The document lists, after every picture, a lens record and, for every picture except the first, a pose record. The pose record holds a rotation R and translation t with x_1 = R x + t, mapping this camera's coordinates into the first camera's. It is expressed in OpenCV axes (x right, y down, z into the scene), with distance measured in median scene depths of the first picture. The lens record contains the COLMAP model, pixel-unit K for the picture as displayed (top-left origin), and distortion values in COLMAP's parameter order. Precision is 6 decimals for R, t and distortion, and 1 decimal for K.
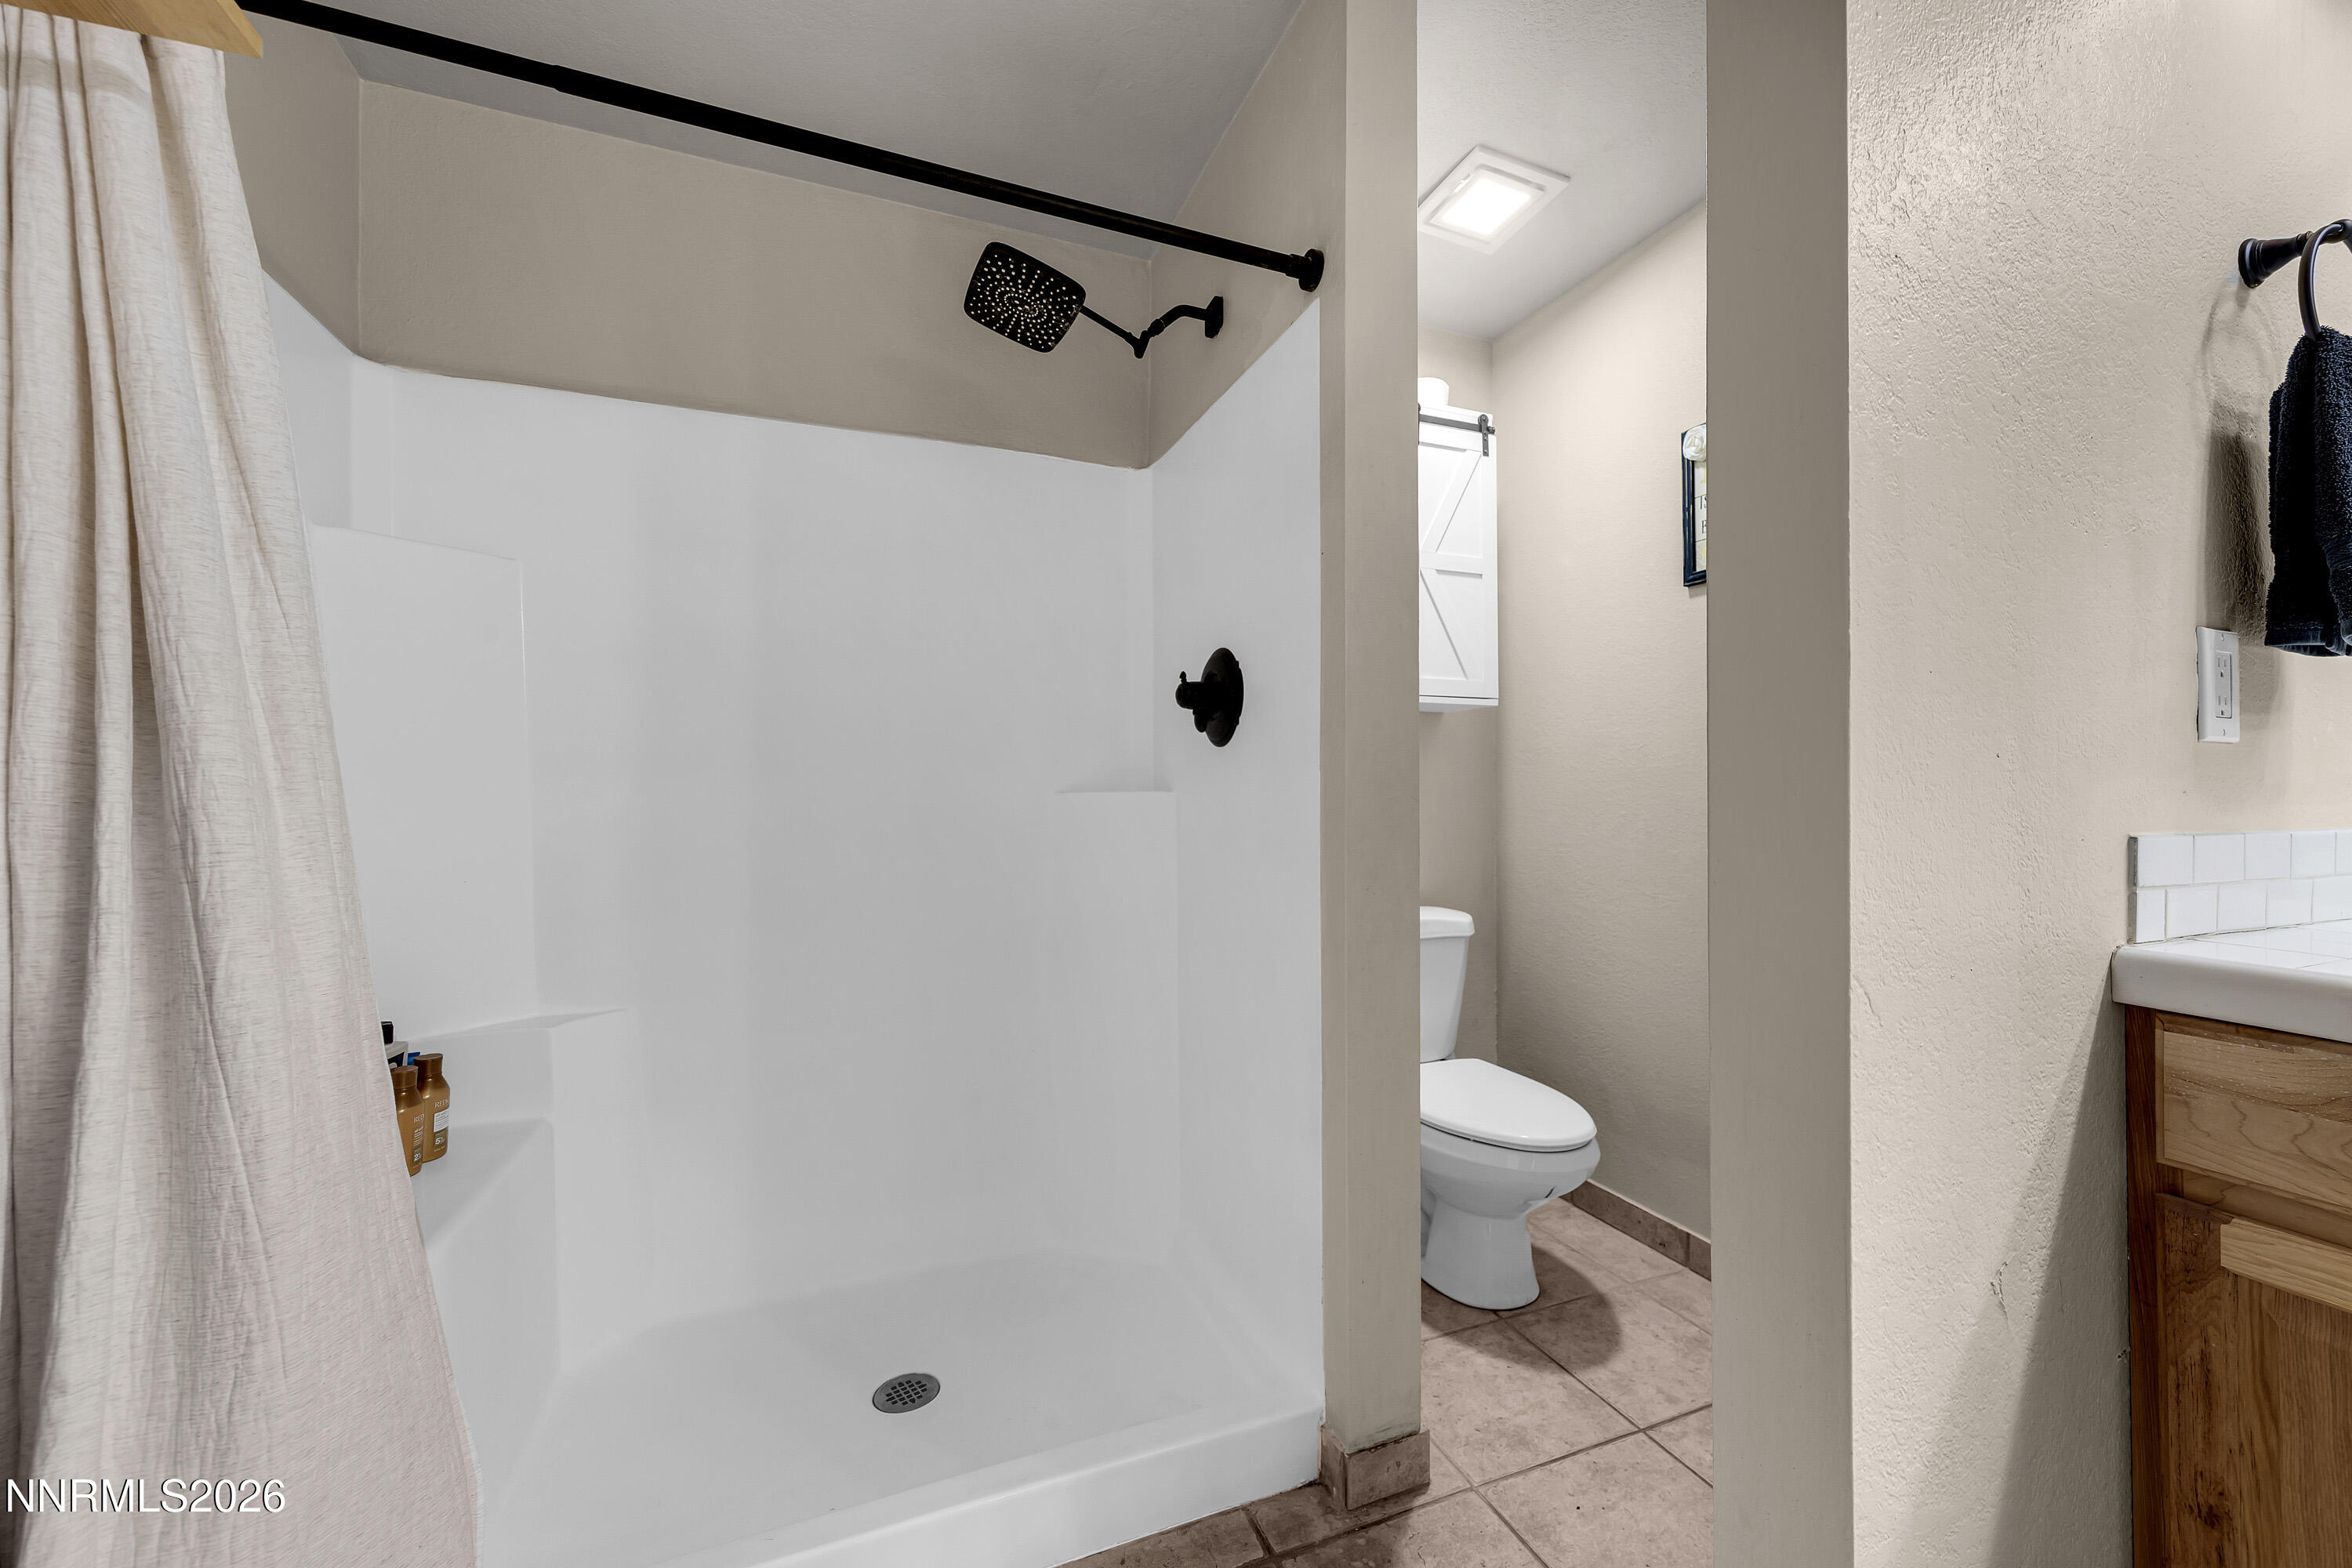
lens RADIAL K [[955.8, 0, 1176.0], [0, 955.8, 784.0], [0, 0, 1]] dist [0.000167, -0.000041]
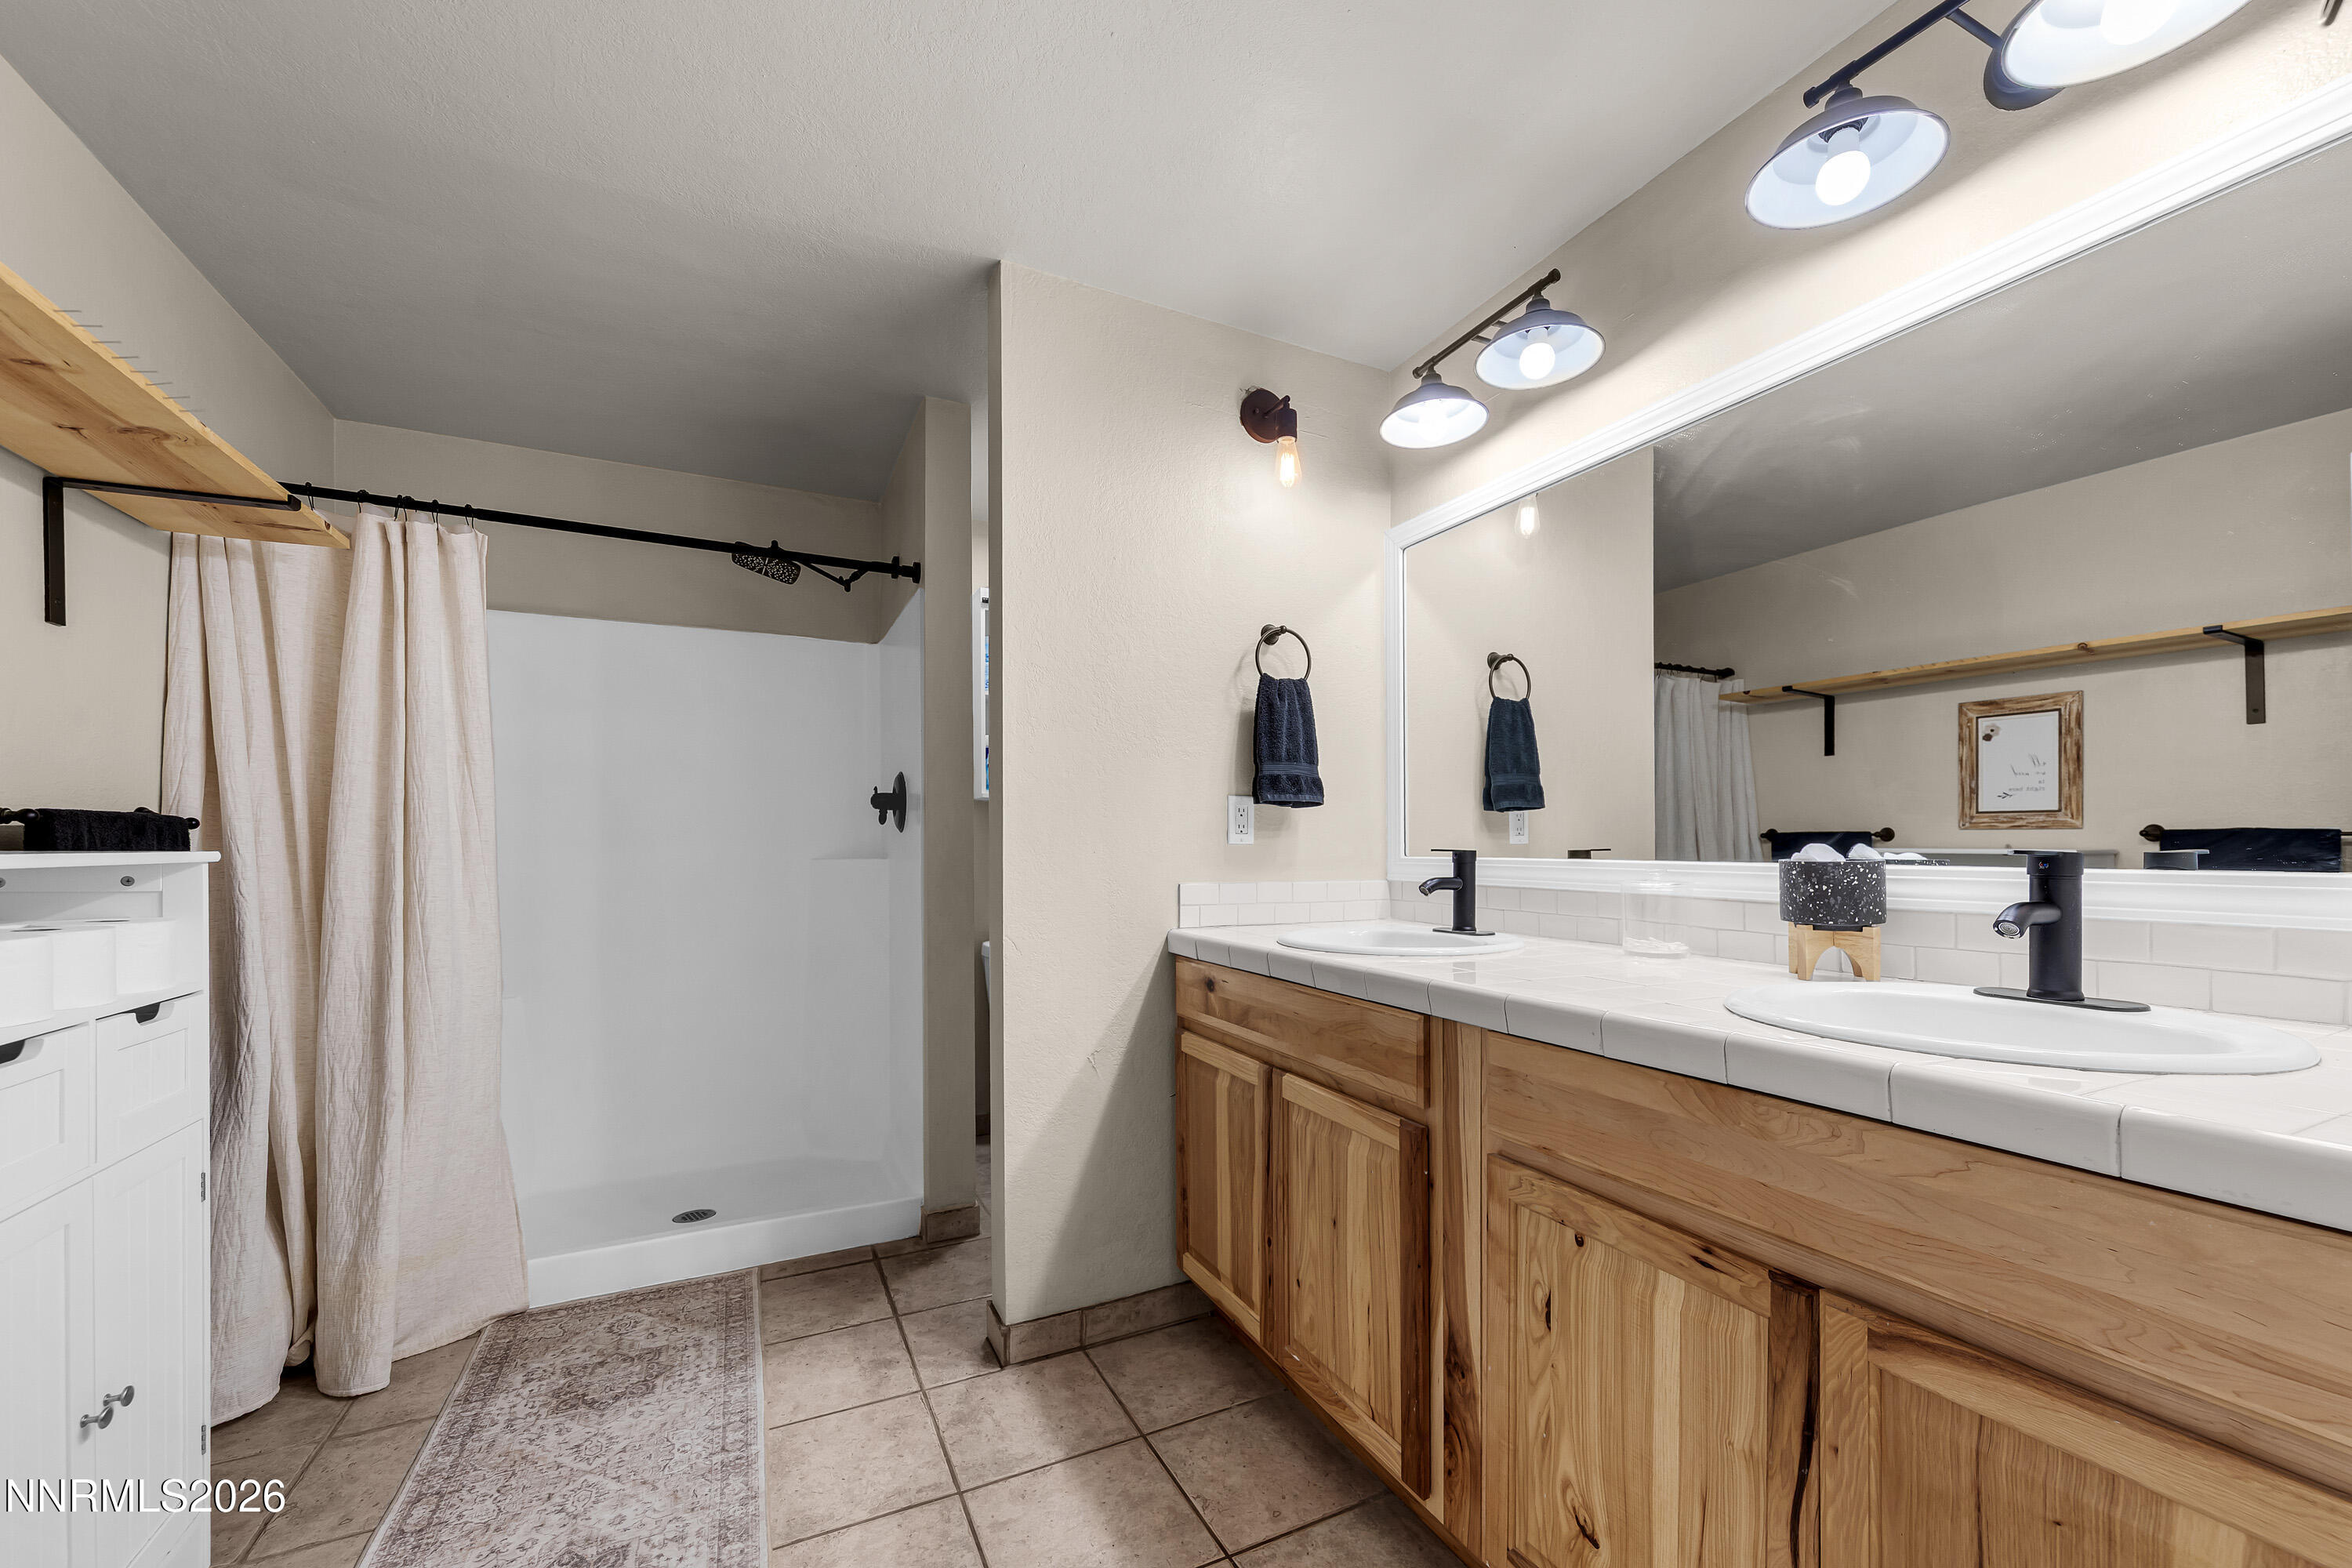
lens RADIAL K [[926.3, 0, 1178.6], [0, 926.3, 848.6], [0, 0, 1]] dist [0.000186, -0.000024]
pose [[0.994811, 0.005746, 0.101577, 0.709224], [-0.006994, 0.999904, 0.011929, -0.058099], [-0.101499, -0.012577, 0.994756, -1.246409]]
